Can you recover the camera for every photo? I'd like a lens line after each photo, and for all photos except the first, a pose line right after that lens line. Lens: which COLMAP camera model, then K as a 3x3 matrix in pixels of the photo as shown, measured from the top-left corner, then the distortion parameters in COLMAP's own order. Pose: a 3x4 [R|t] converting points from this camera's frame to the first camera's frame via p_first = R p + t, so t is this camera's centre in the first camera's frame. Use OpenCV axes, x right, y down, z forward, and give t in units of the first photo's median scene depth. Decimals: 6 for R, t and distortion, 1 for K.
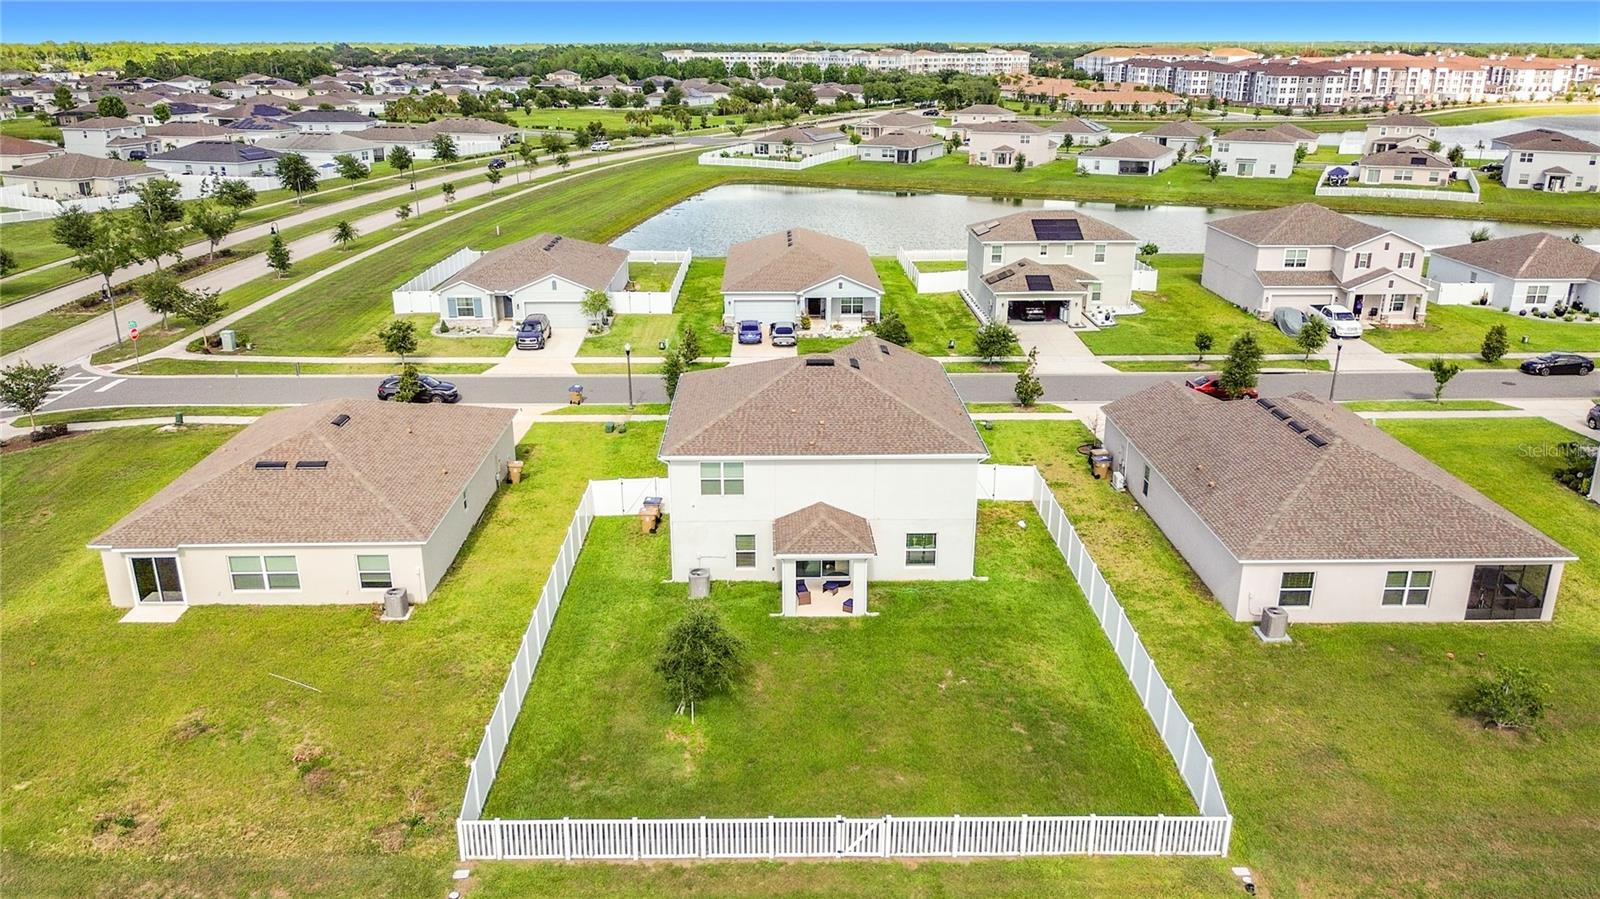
lens RADIAL K [[1162.4, 0, 800.0], [0, 1162.4, 449.5], [0, 0, 1]] dist [0.047631, -0.077405]
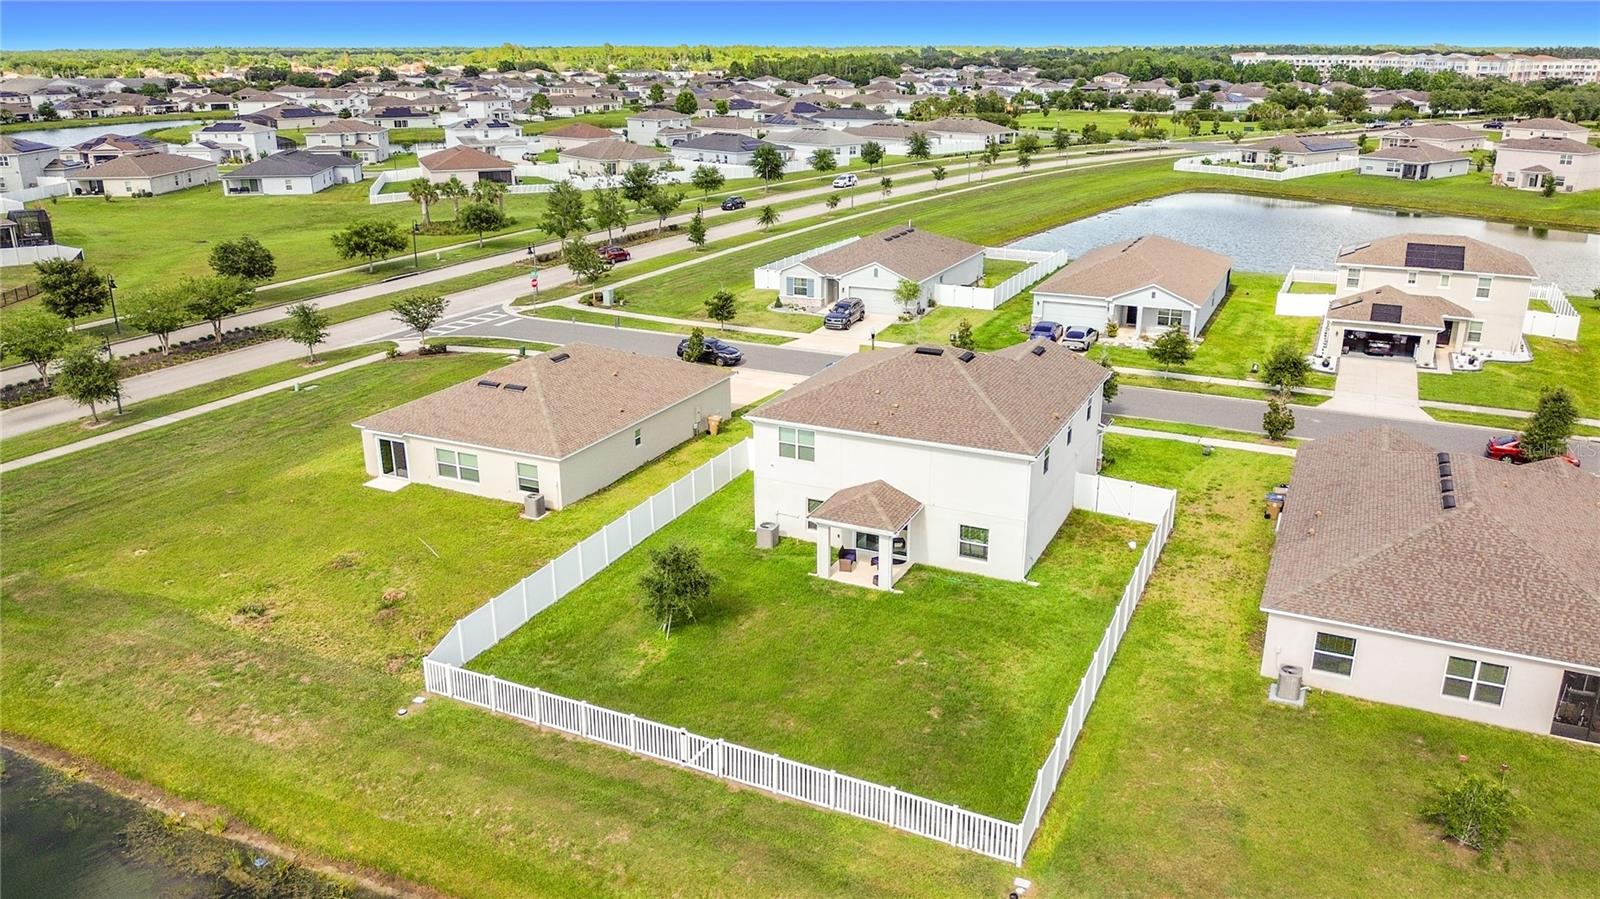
lens RADIAL K [[1179.2, 0, 800.0], [0, 1179.2, 449.5], [0, 0, 1]] dist [0.044790, -0.105835]
pose [[0.892729, 0.143188, -0.427238, 0.228074], [-0.145698, 0.988960, 0.027007, -0.000020], [0.426389, 0.038137, 0.903736, 0.002039]]
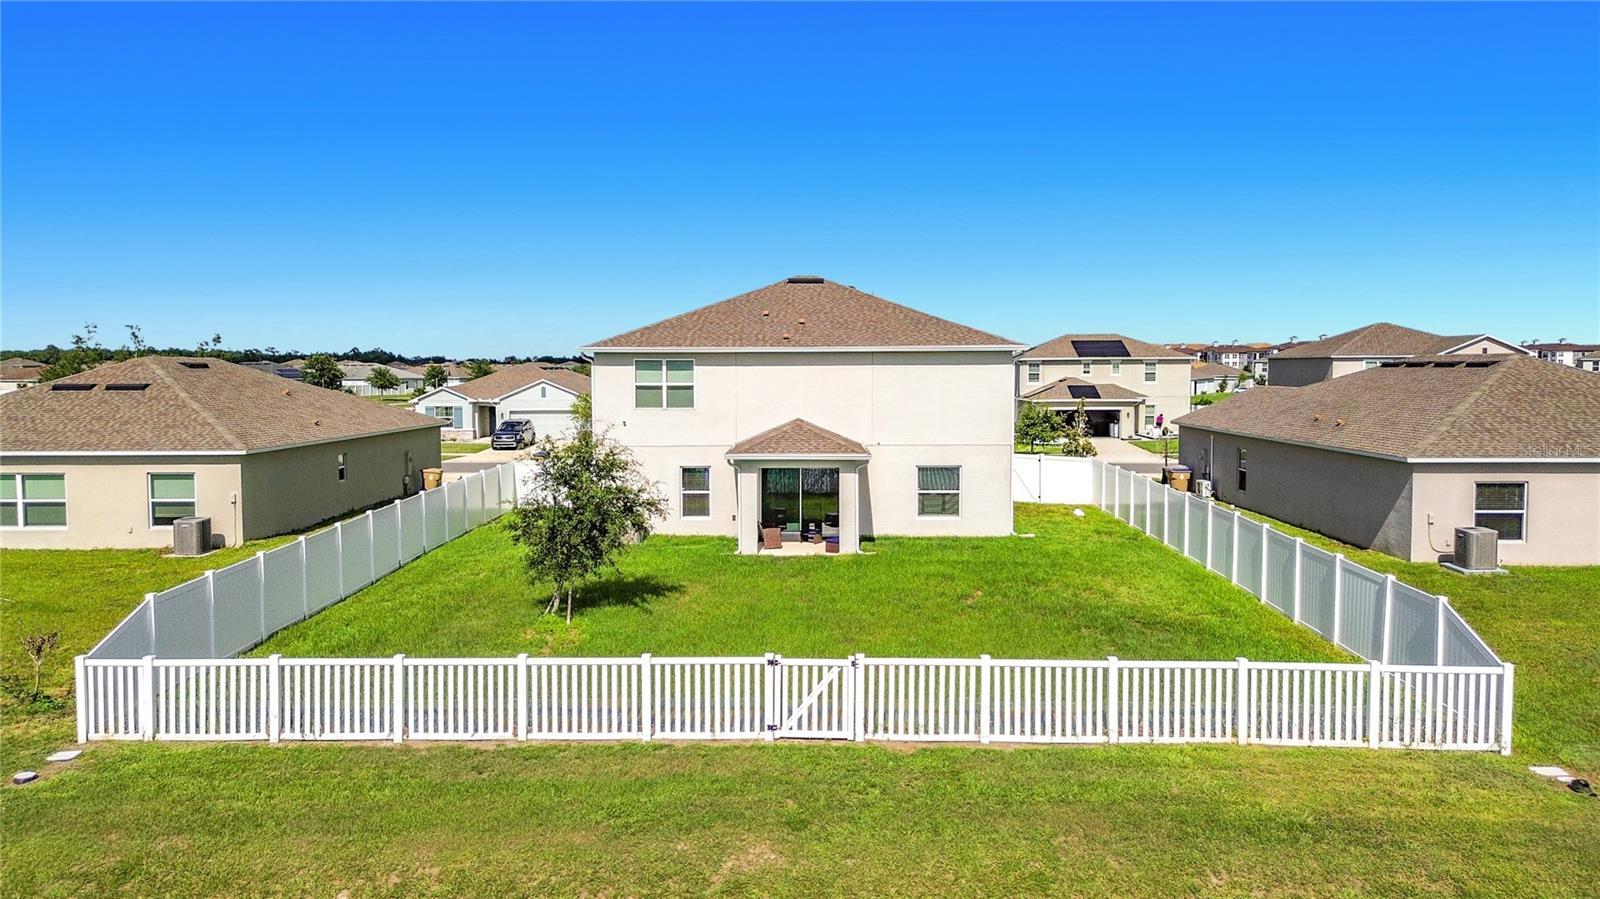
lens RADIAL K [[1135.7, 0, 799.2], [0, 1135.7, 419.7], [0, 0, 1]] dist [0.090569, -0.076562]
pose [[0.999093, -0.002430, -0.042520, 0.027537], [-0.009785, 0.958567, -0.284700, 0.141113], [0.041450, 0.284858, 0.957673, 0.177378]]
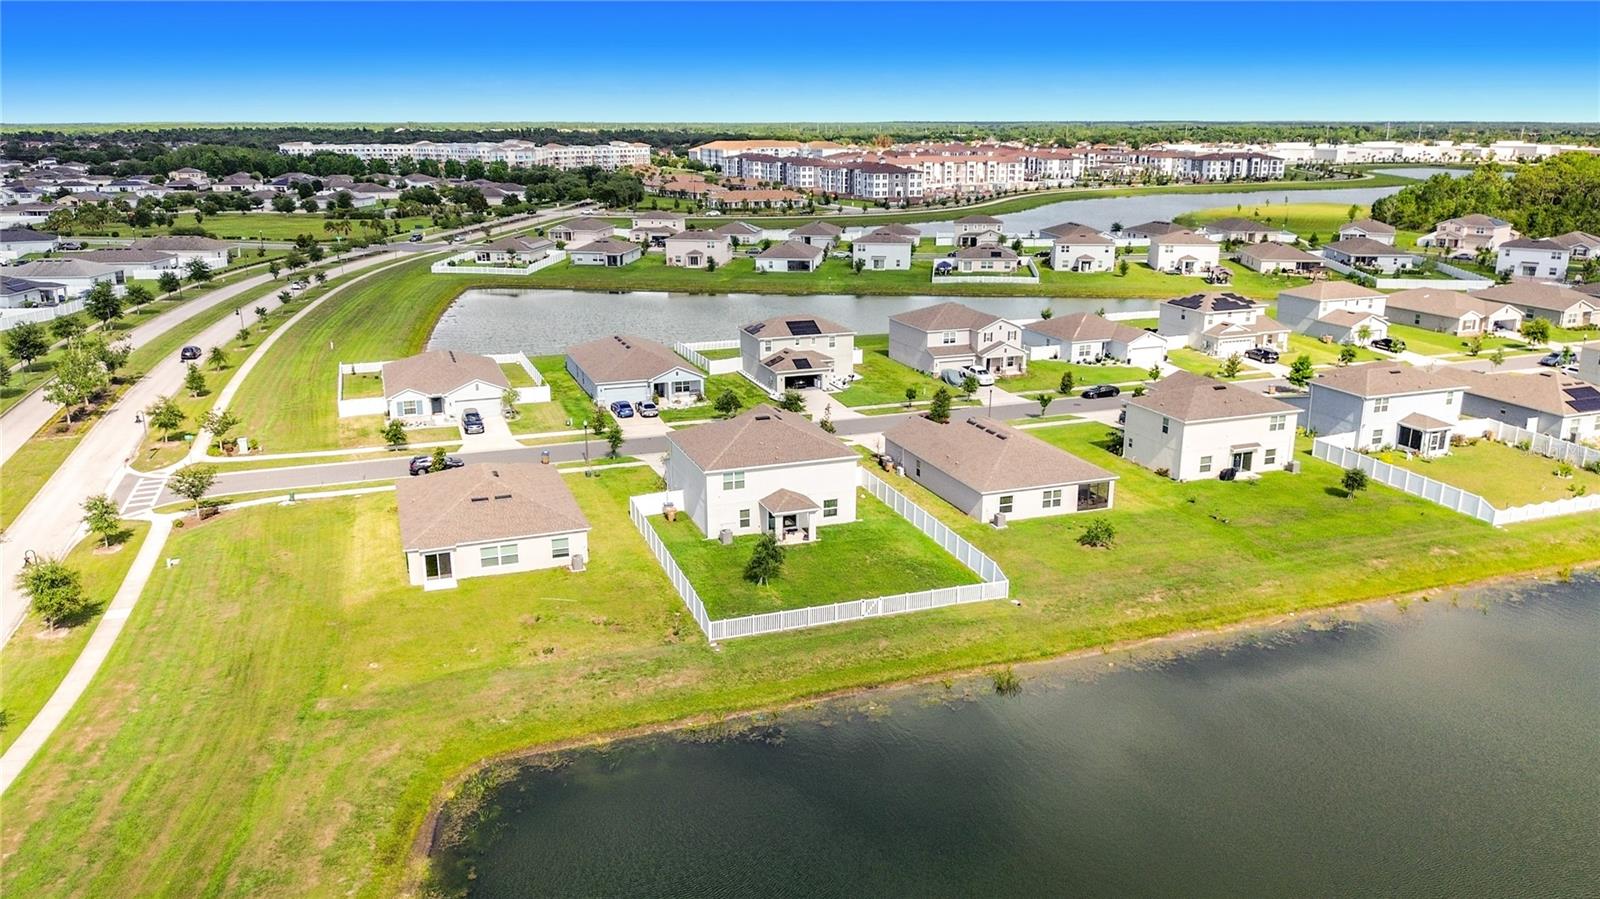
lens RADIAL K [[1164.7, 0, 800.0], [0, 1164.7, 449.5], [0, 0, 1]] dist [0.063141, -0.111422]
pose [[0.945609, -0.087764, 0.313242, -0.315121], [0.106428, 0.993392, -0.042954, 0.038200], [-0.307402, 0.073956, 0.948702, -0.486724]]
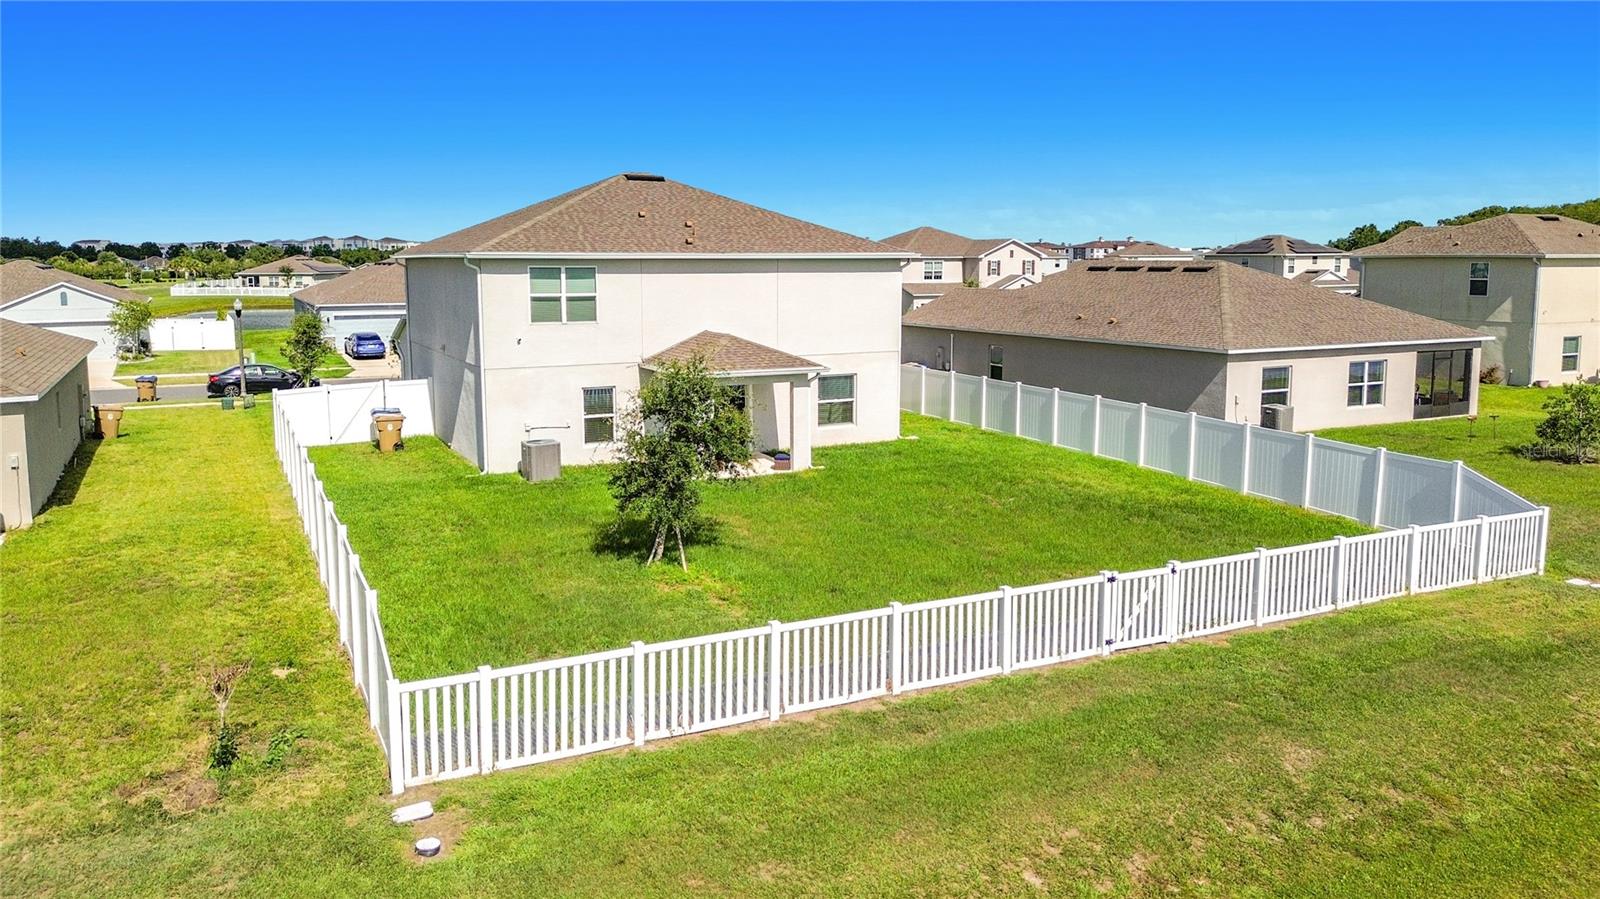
lens RADIAL K [[1174.2, 0, 802.5], [0, 1174.2, 401.5], [0, 0, 1]] dist [0.057001, -0.082440]
pose [[0.899570, -0.055066, 0.433291, -0.131148], [0.146074, 0.972828, -0.179633, 0.123166], [-0.411626, 0.224885, 0.883171, 0.212617]]
